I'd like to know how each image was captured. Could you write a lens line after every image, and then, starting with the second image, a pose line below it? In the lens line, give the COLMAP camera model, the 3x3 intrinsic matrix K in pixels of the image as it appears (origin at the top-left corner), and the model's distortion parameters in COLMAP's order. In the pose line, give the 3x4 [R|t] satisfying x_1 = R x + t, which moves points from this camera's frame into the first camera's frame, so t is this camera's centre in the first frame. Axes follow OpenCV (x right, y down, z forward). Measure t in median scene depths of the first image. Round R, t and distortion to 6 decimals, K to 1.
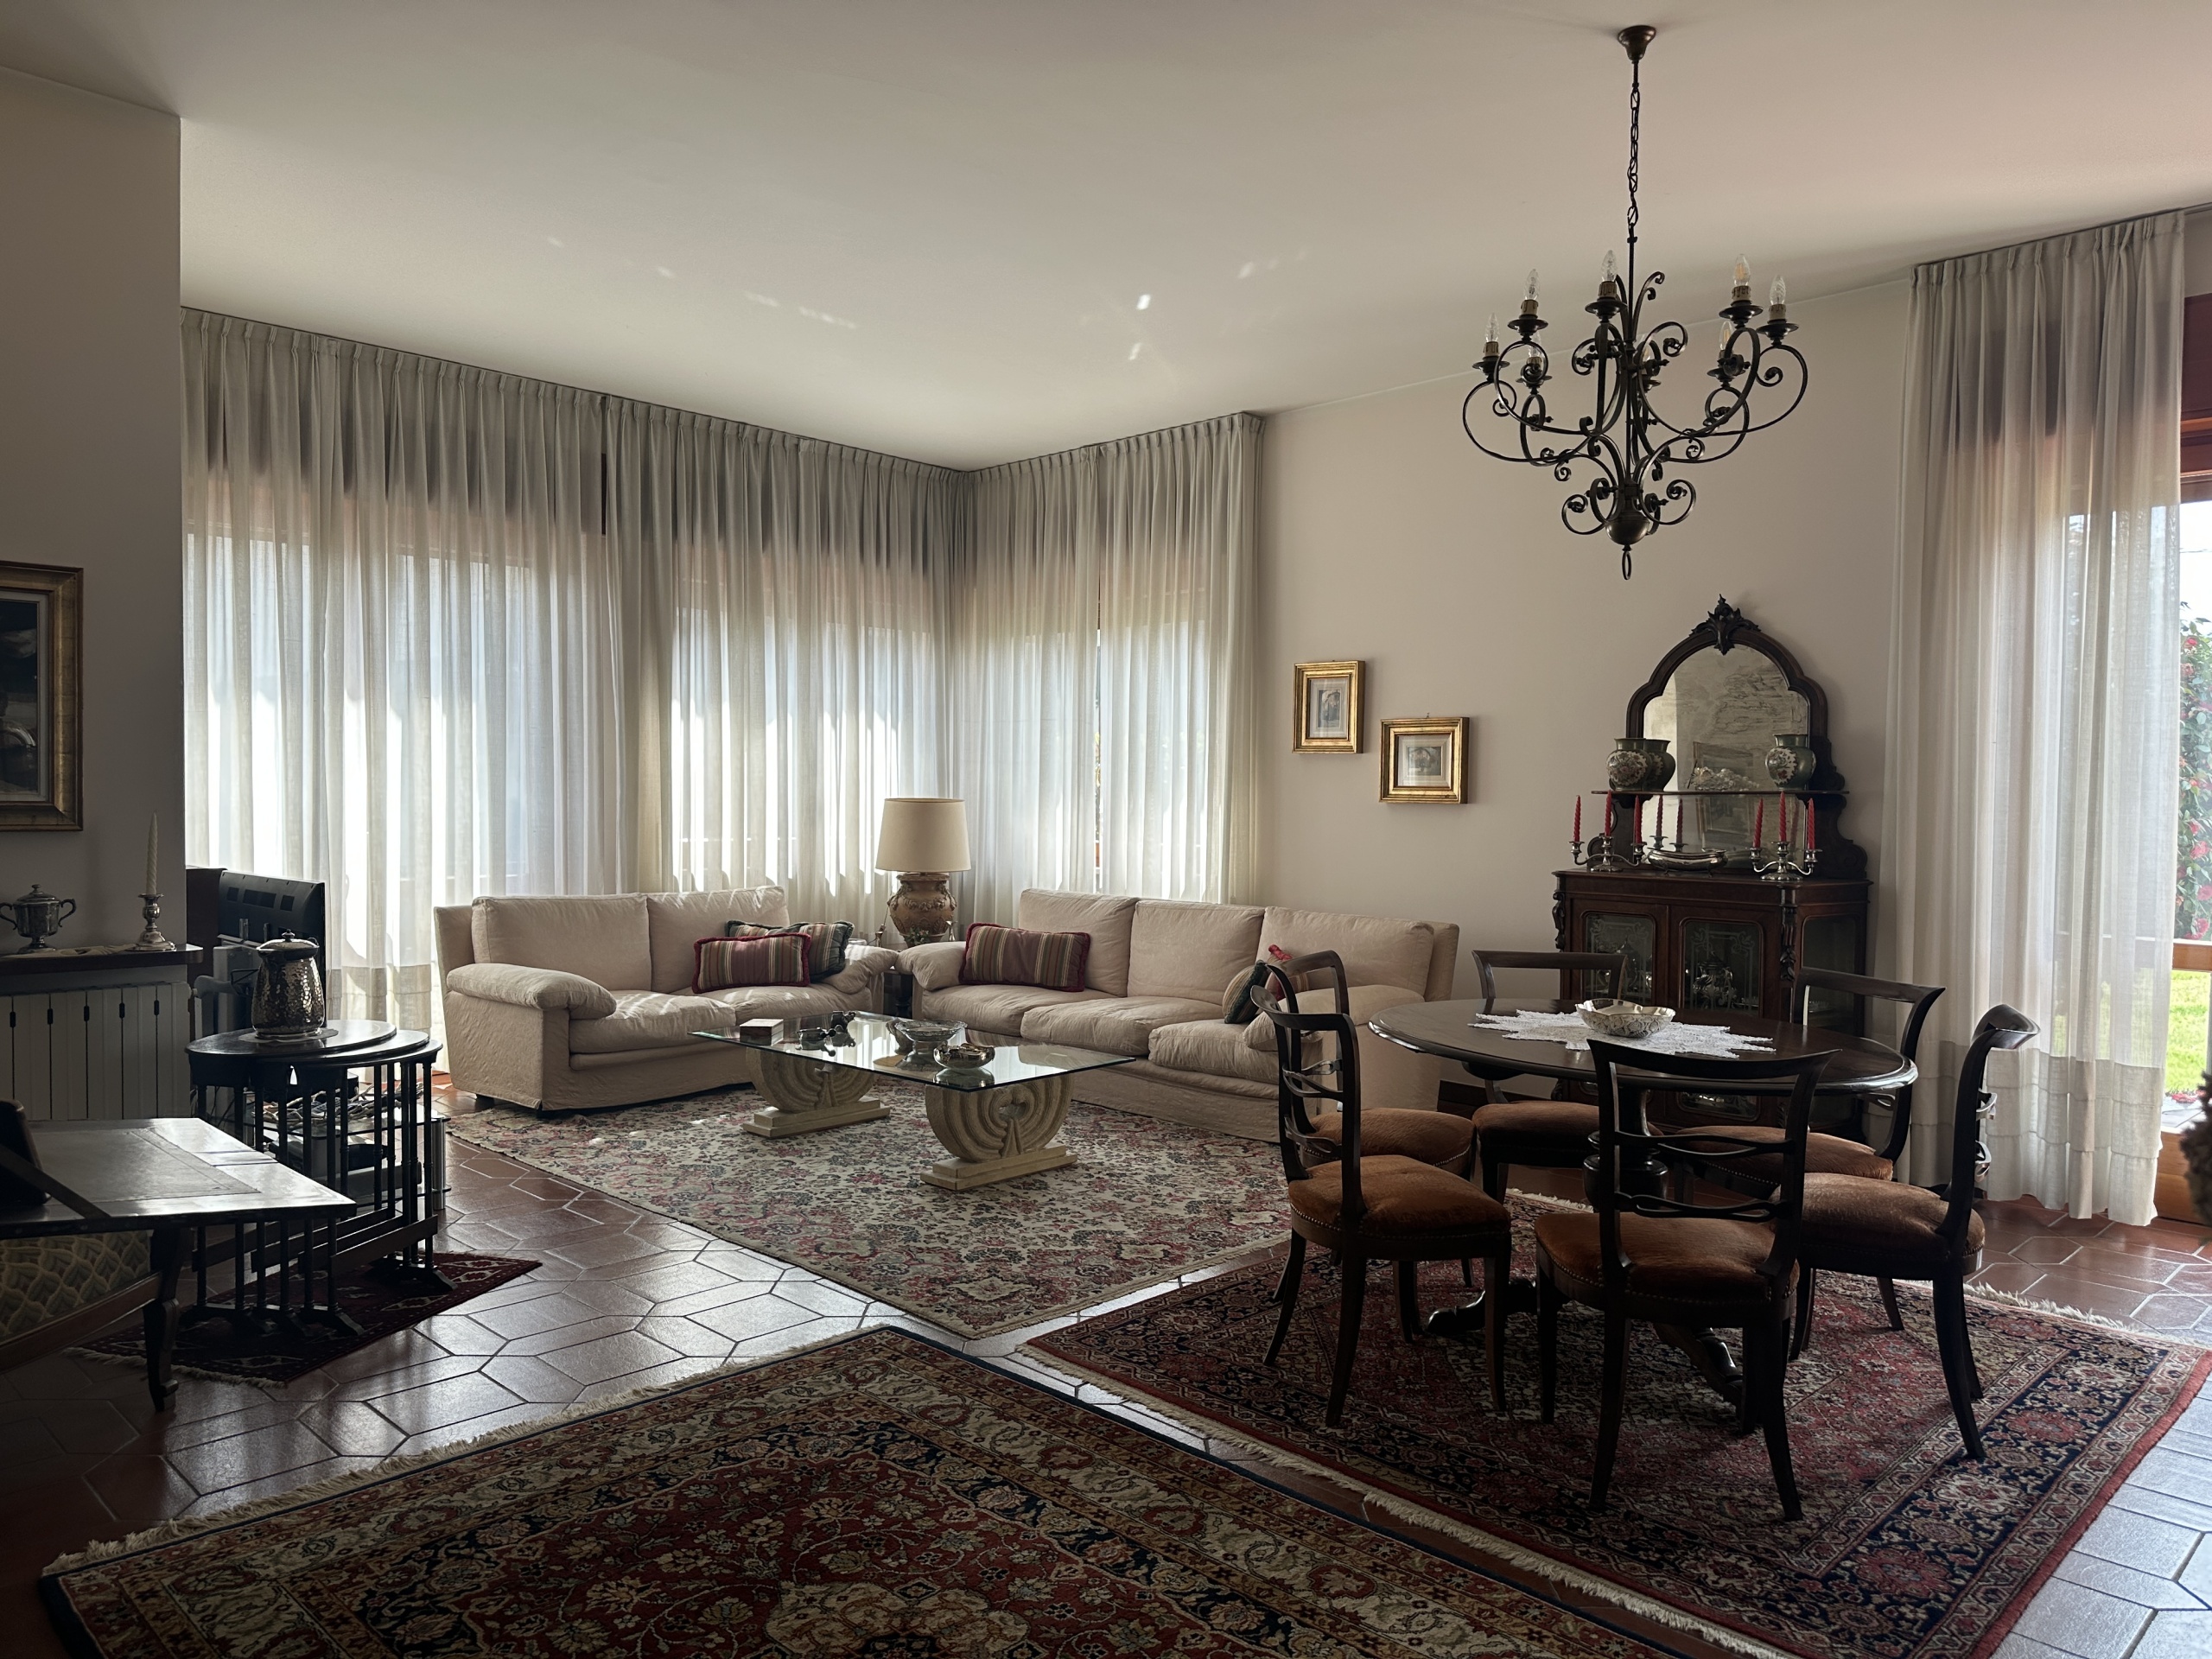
lens RADIAL K [[1546.9, 0, 1106.0], [0, 1546.9, 829.5], [0, 0, 1]] dist [0.003720, 0.000684]
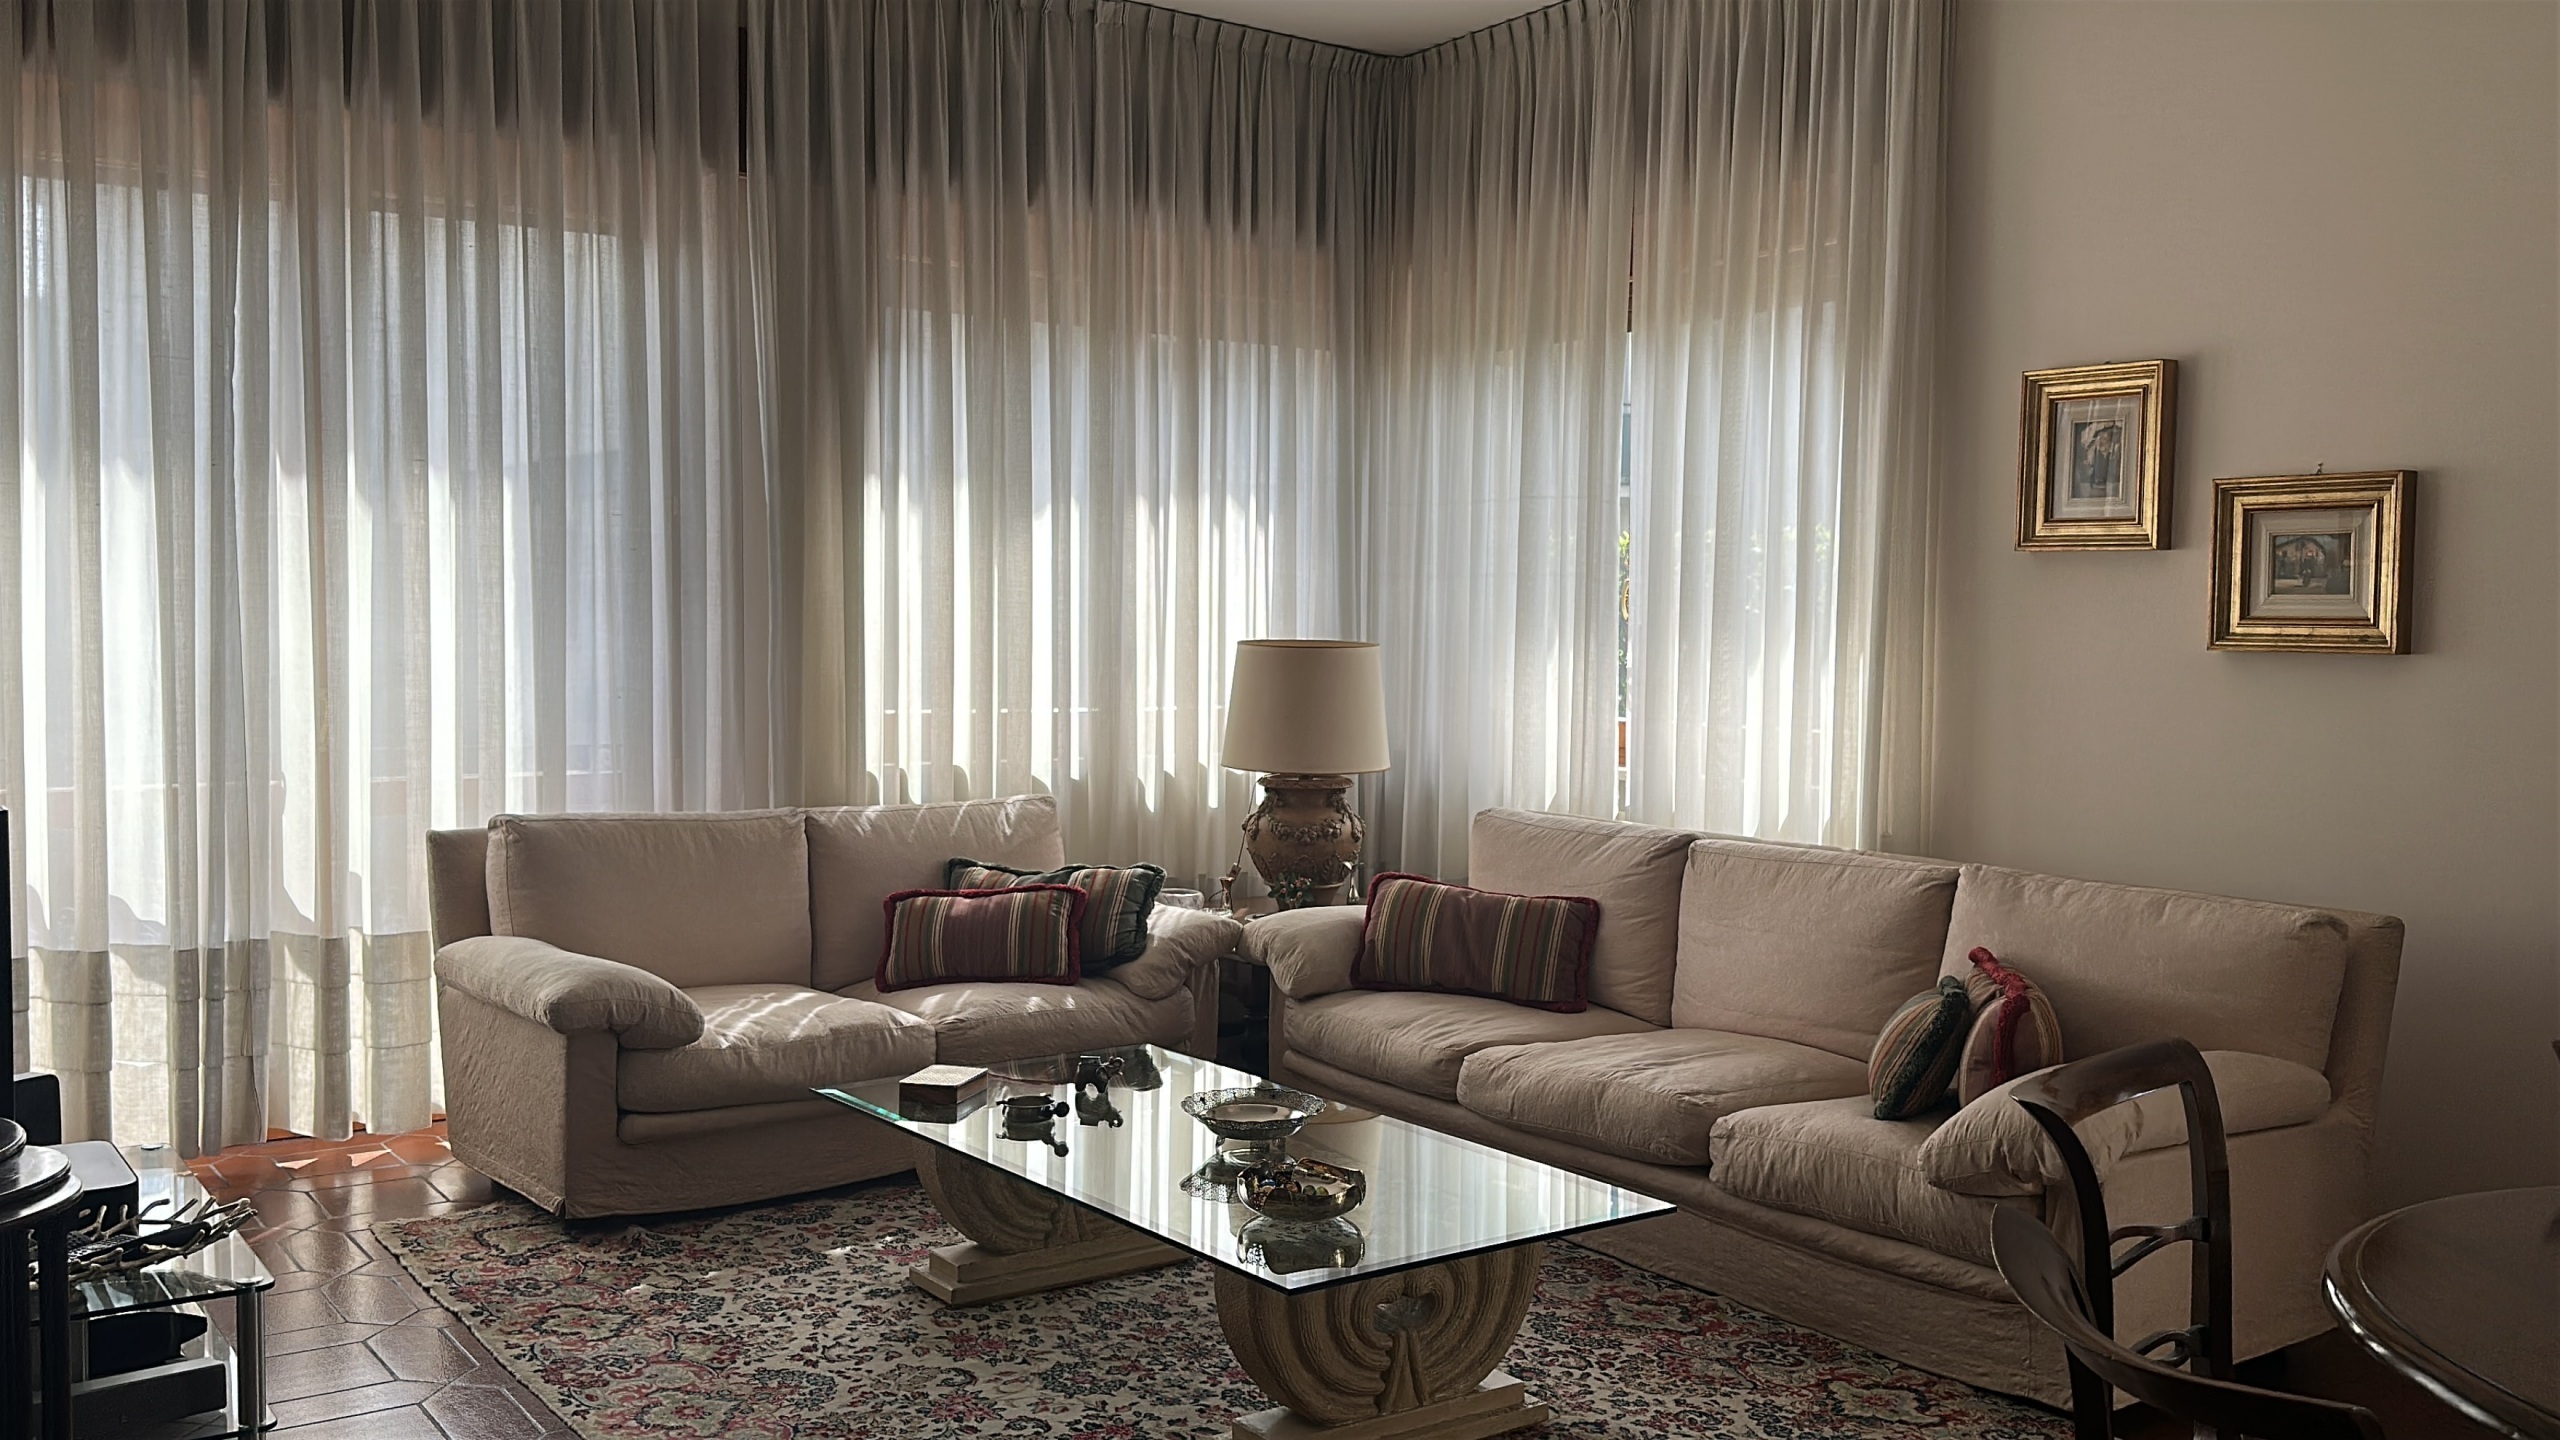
lens RADIAL K [[2090.4, 0, 1280.0], [0, 2090.4, 720.0], [0, 0, 1]] dist [0.176223, -0.380615]
pose [[0.982658, 0.008968, -0.185208, 0.014822], [-0.005336, 0.999784, 0.020096, -0.007436], [0.185348, -0.018759, 0.982494, 0.285864]]
